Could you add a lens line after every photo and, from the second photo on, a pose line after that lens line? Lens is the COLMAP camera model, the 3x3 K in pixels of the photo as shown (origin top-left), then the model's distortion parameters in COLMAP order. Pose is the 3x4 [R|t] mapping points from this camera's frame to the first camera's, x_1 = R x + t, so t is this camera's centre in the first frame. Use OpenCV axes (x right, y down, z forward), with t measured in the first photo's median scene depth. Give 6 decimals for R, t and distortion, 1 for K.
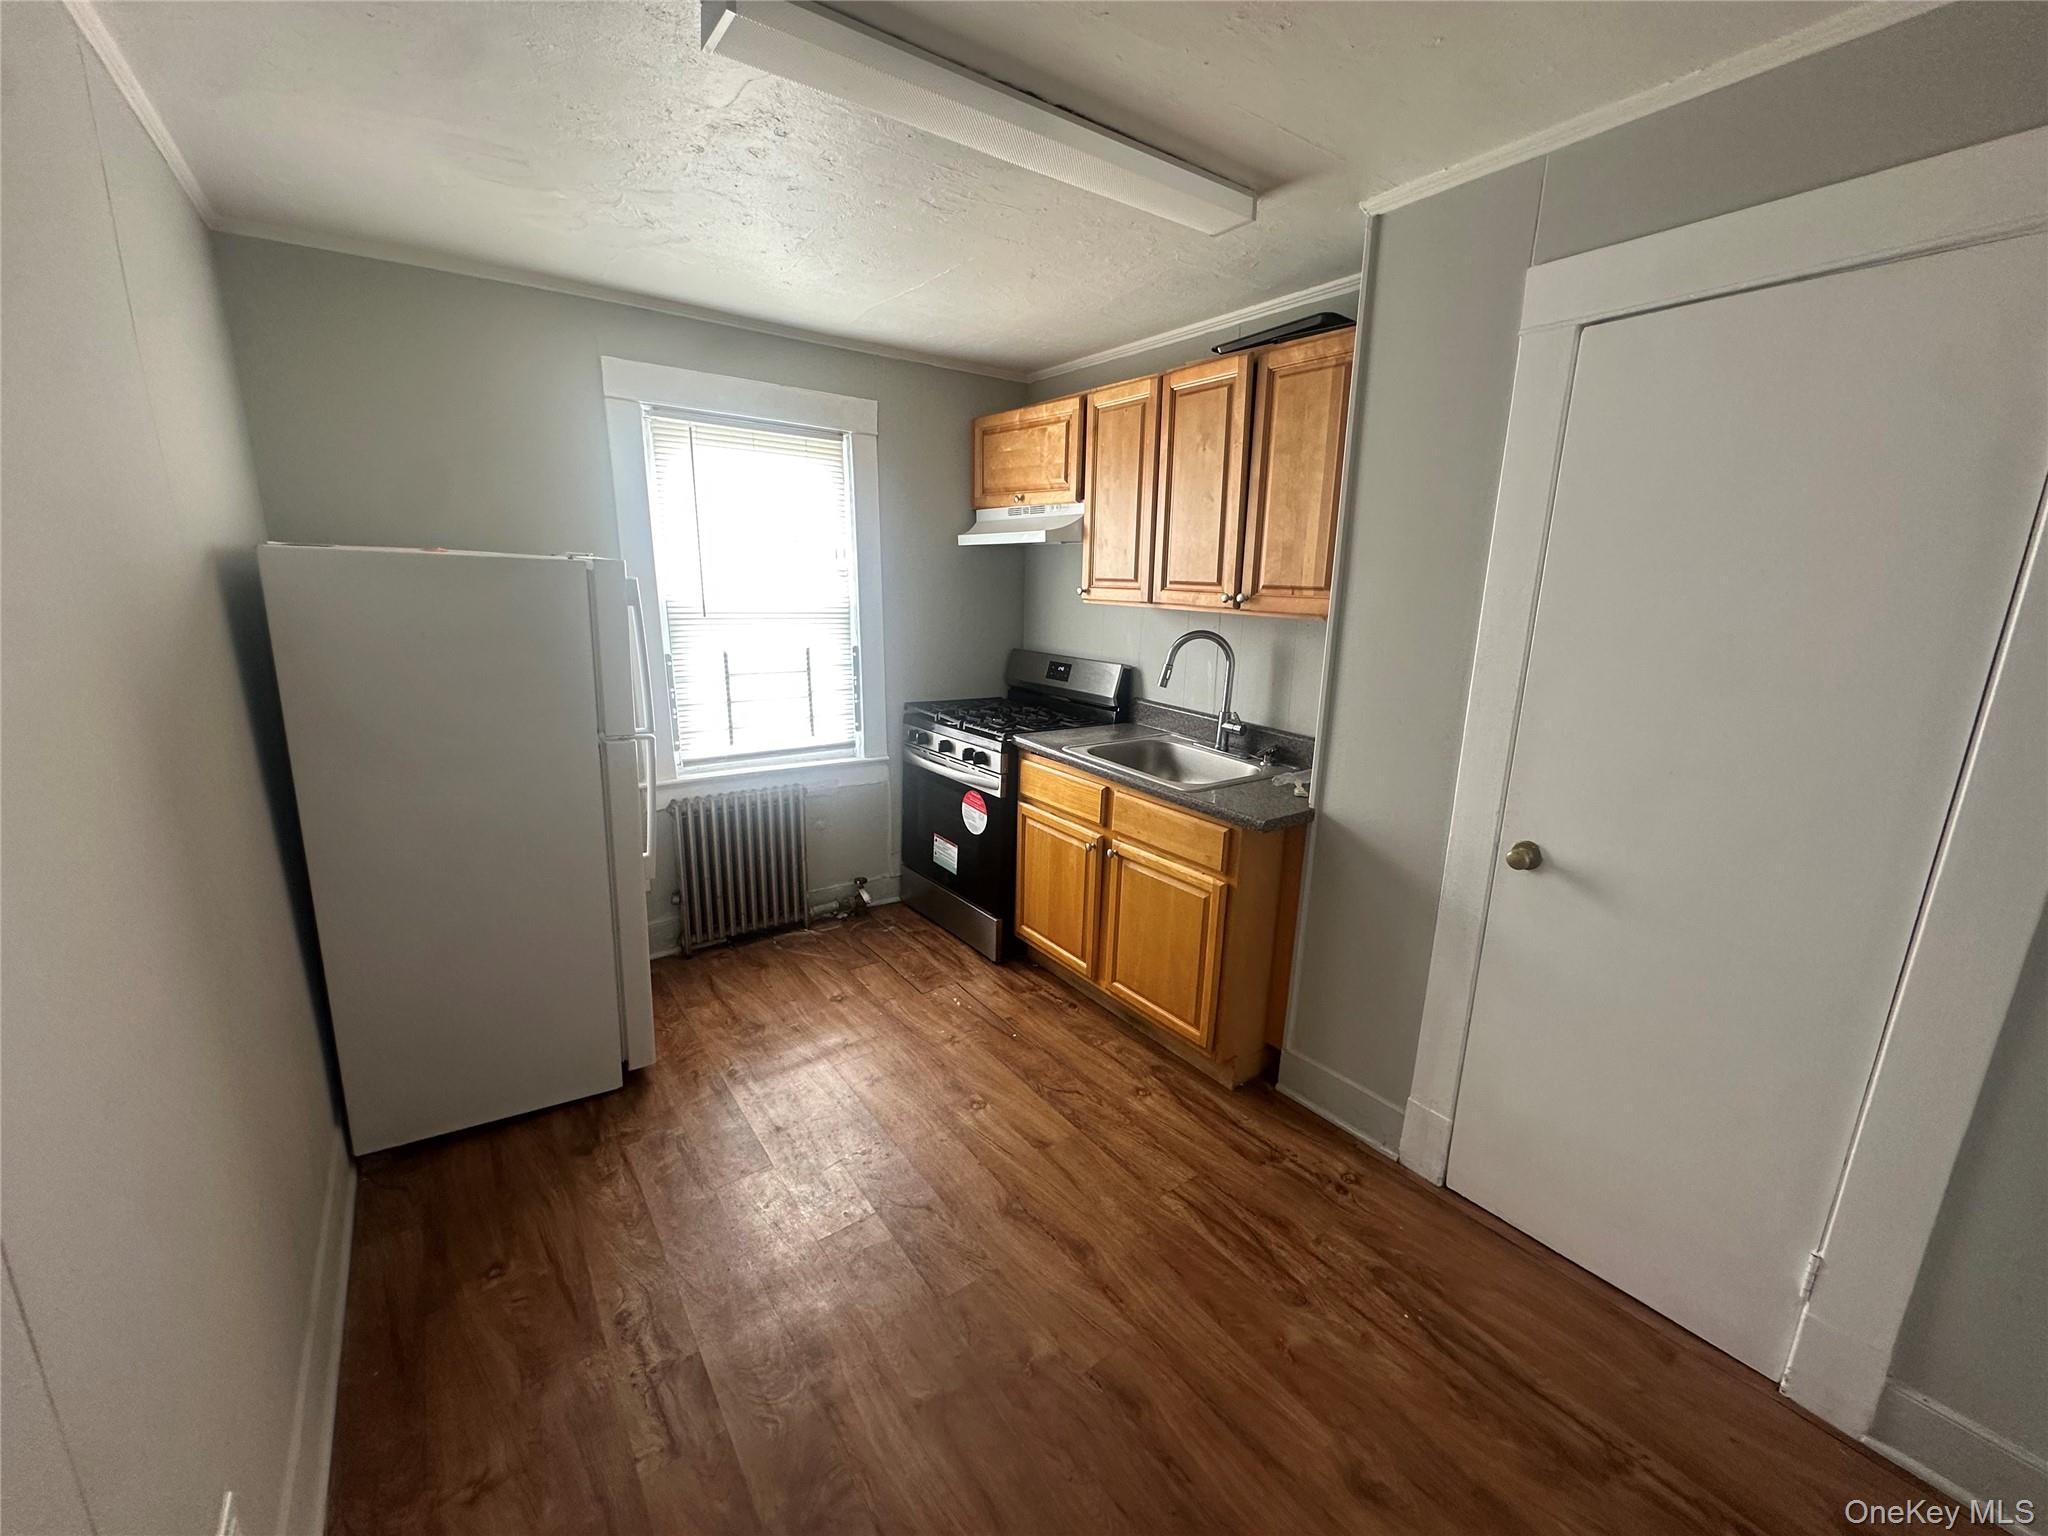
lens RADIAL K [[823.6, 0, 1025.2], [0, 823.6, 768.7], [0, 0, 1]] dist [0.002763, -0.000019]
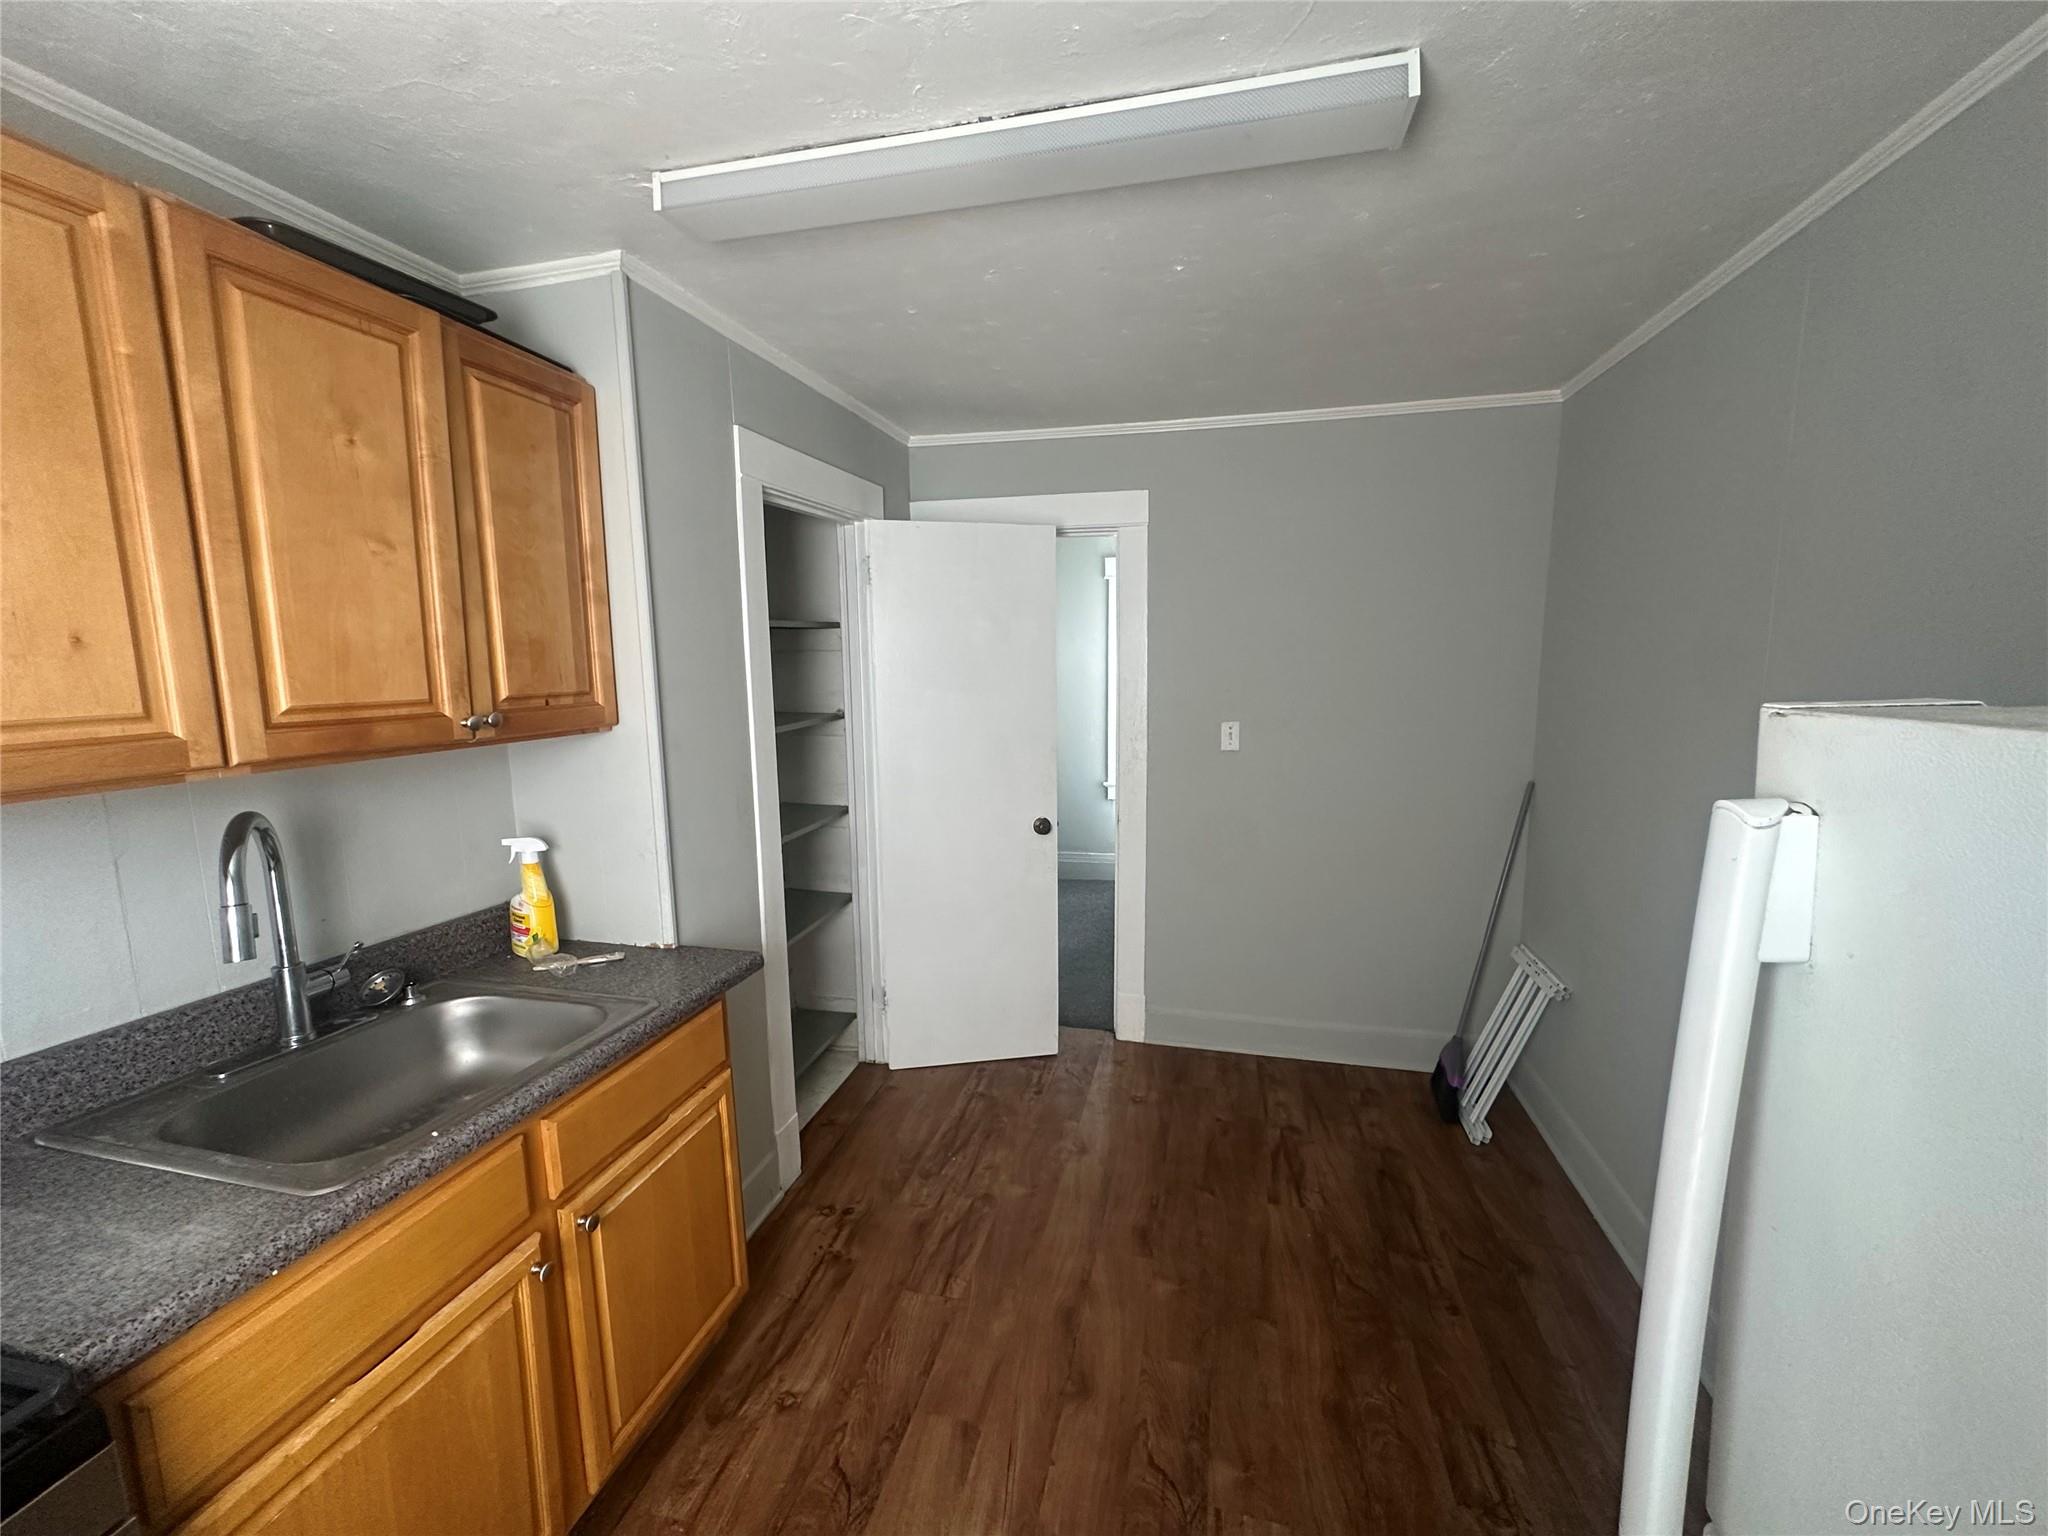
lens RADIAL K [[823.6, 0, 1026.7], [0, 823.6, 762.4], [0, 0, 1]] dist [0.002763, -0.000019]
pose [[-0.645239, -0.118834, 0.754682, -0.500287], [0.177288, 0.937572, 0.299211, -0.321483], [-0.743126, 0.326859, -0.583890, 1.186560]]
